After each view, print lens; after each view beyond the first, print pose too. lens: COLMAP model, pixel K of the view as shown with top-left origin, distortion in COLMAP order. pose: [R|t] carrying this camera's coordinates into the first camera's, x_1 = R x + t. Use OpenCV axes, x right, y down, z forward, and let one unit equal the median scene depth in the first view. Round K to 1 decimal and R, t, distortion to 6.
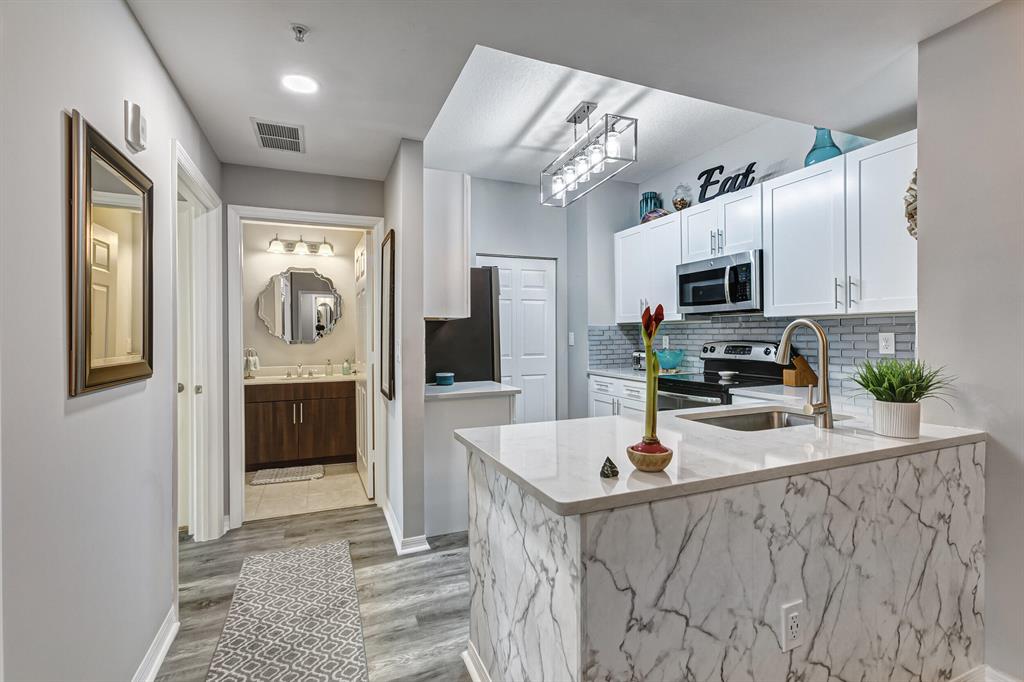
lens RADIAL K [[467.9, 0, 508.7], [0, 467.9, 331.4], [0, 0, 1]] dist [-0.001956, -0.000079]
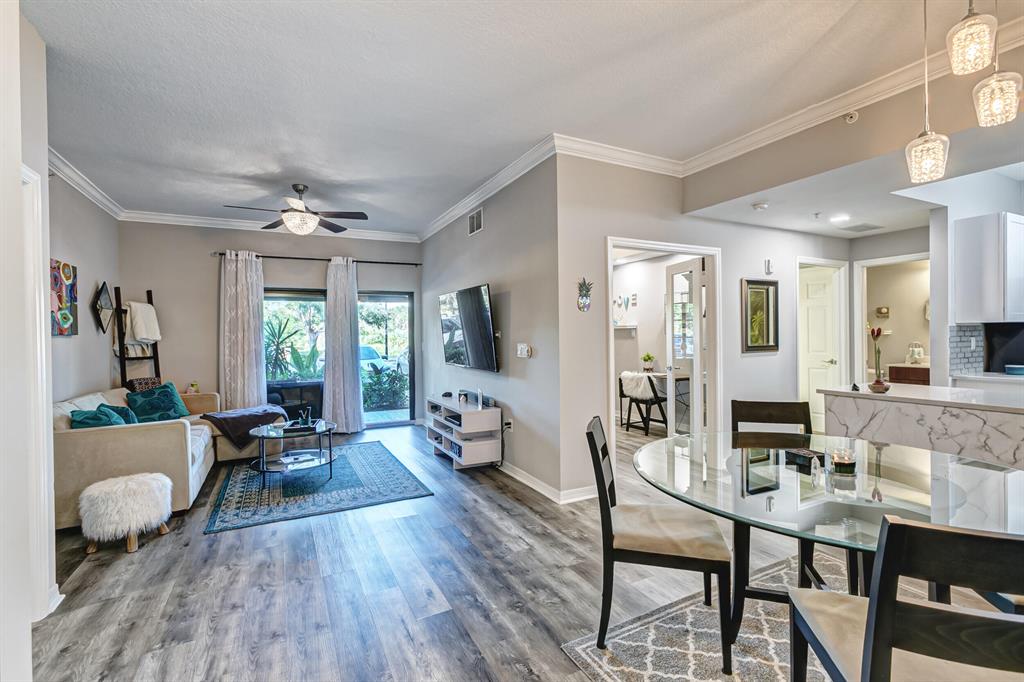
lens RADIAL K [[470.8, 0, 518.6], [0, 470.8, 337.6], [0, 0, 1]] dist [-0.014335, 0.014240]
pose [[0.098108, 0.014055, -0.995077, 0.918439], [0.019669, 0.999678, 0.016059, -0.027480], [0.994981, -0.021148, 0.097800, -0.408593]]
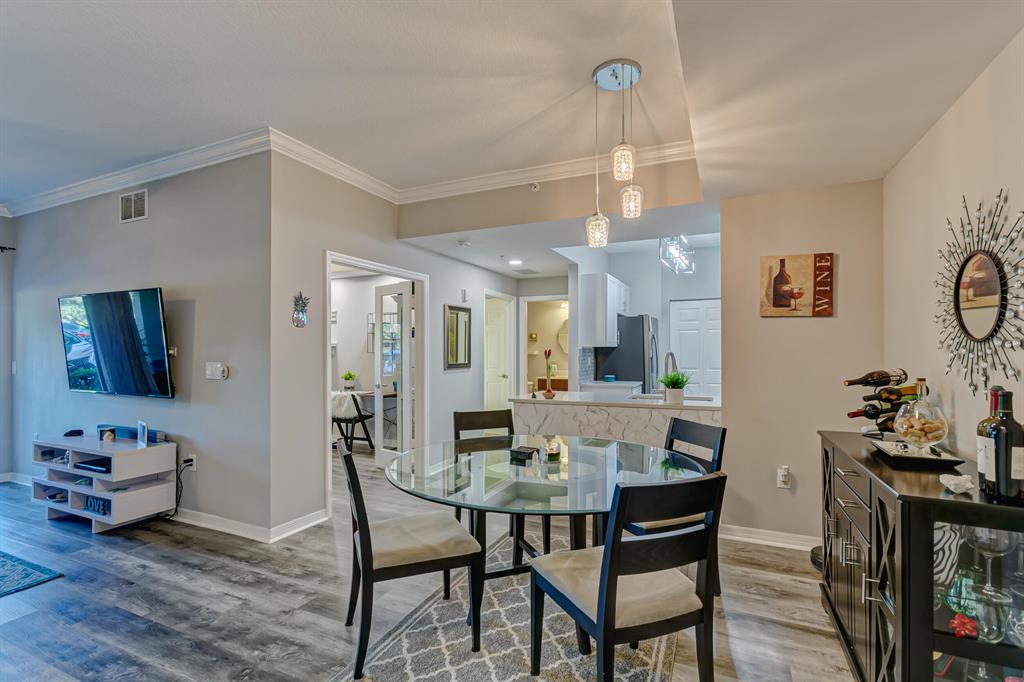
lens RADIAL K [[461.8, 0, 512.8], [0, 461.8, 350.1], [0, 0, 1]] dist [-0.015190, 0.014379]
pose [[0.692104, 0.006580, -0.721767, 0.874360], [0.001323, 0.999945, 0.010386, -0.028752], [0.721796, -0.008143, 0.692058, -0.508886]]
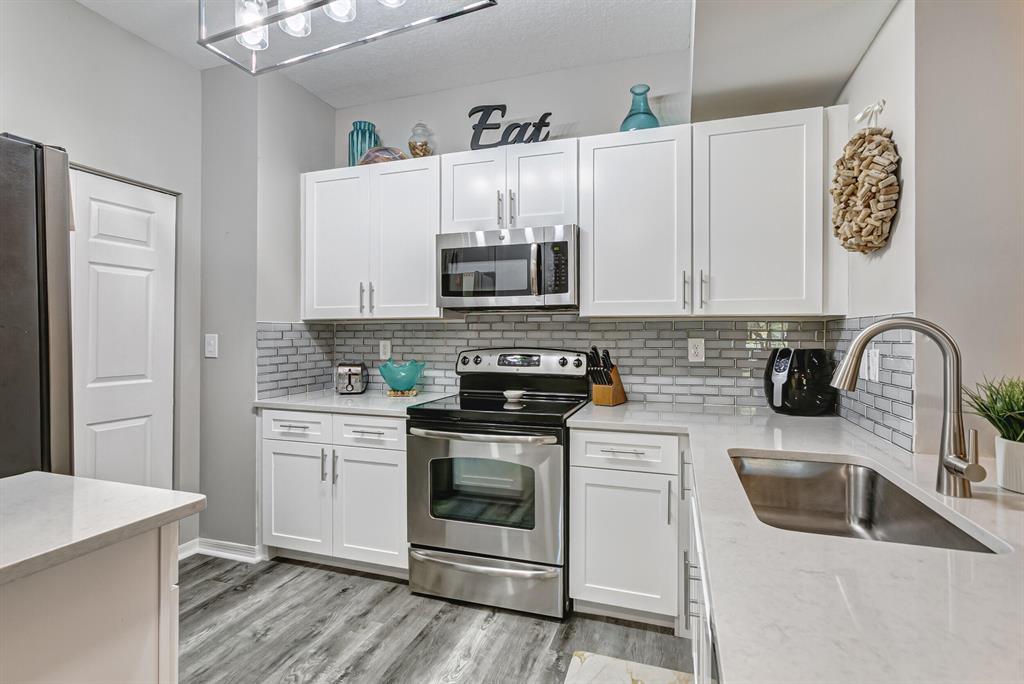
lens RADIAL K [[468.2, 0, 531.2], [0, 468.2, 335.4], [0, 0, 1]] dist [-0.000633, -0.000003]
pose [[0.637016, 0.011573, 0.770764, -0.072592], [-0.011355, 0.999920, -0.005629, 0.004195], [-0.770767, -0.005166, 0.637096, 0.519000]]
